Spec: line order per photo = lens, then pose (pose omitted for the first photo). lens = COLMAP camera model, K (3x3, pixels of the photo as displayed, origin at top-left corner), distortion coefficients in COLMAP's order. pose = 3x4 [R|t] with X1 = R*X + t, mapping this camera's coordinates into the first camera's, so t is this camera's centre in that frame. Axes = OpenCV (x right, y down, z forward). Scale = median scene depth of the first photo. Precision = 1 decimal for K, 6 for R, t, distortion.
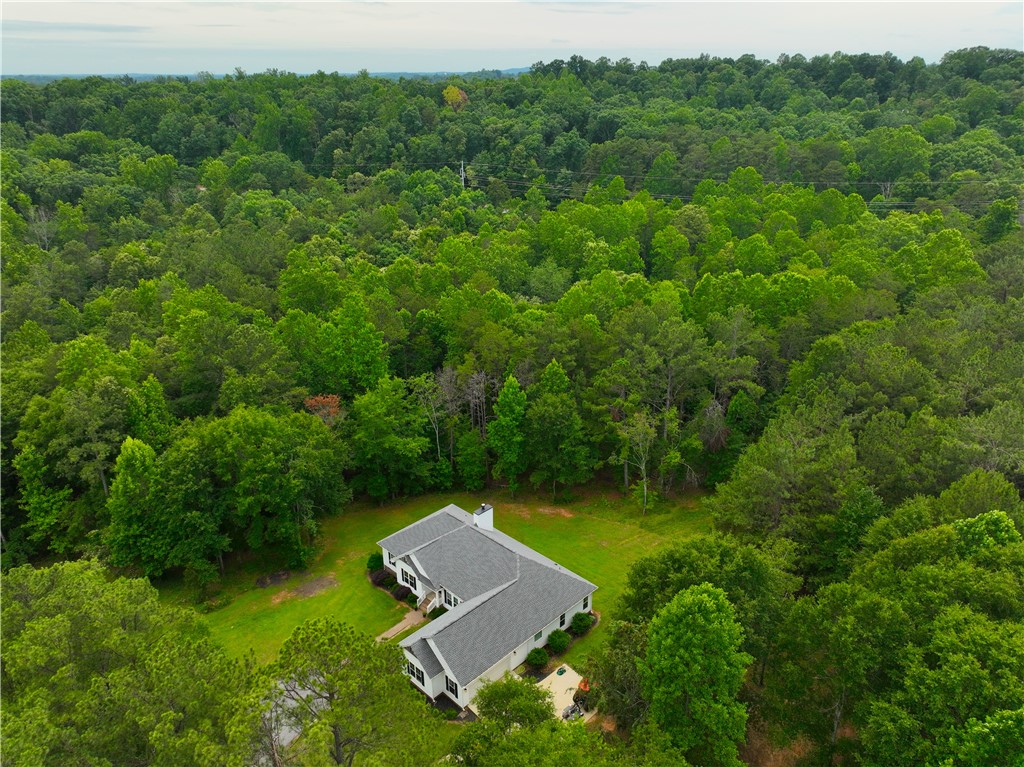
lens RADIAL K [[740.4, 0, 511.3], [0, 740.4, 382.6], [0, 0, 1]] dist [-0.004522, 0.024553]
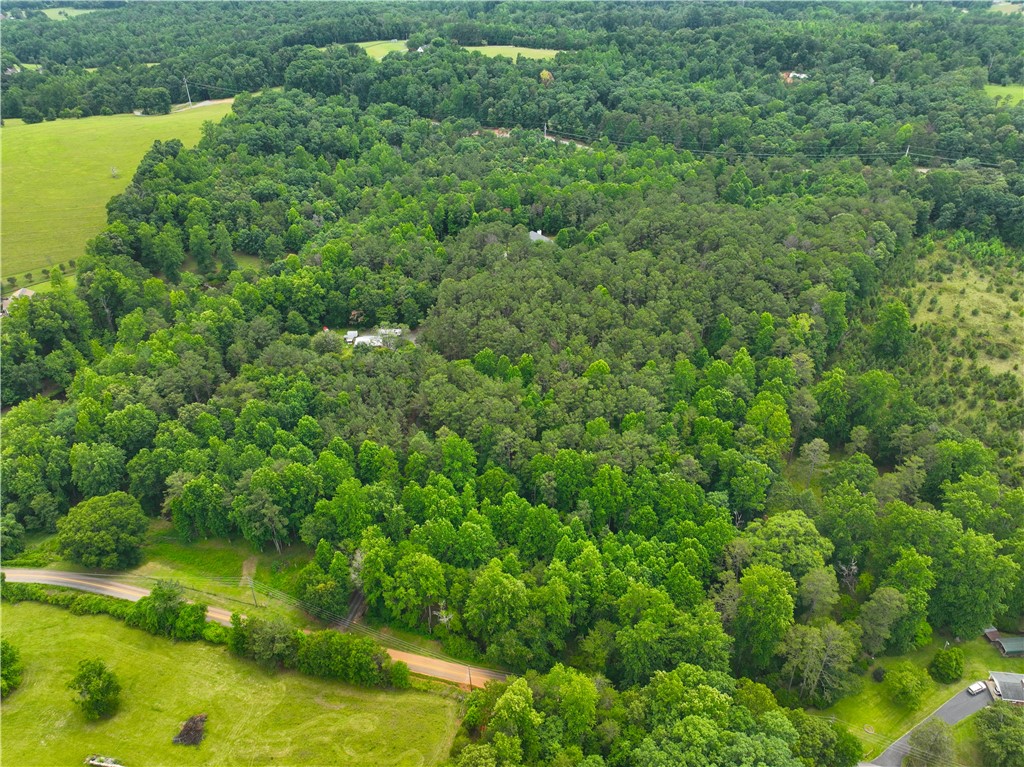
lens RADIAL K [[740.4, 0, 513.6], [0, 740.4, 383.3], [0, 0, 1]] dist [-0.004522, 0.024553]
pose [[0.992145, 0.072299, -0.102087, 0.176622], [-0.053603, 0.983061, 0.175265, 0.146083], [0.113029, -0.168416, 0.979214, -1.936537]]
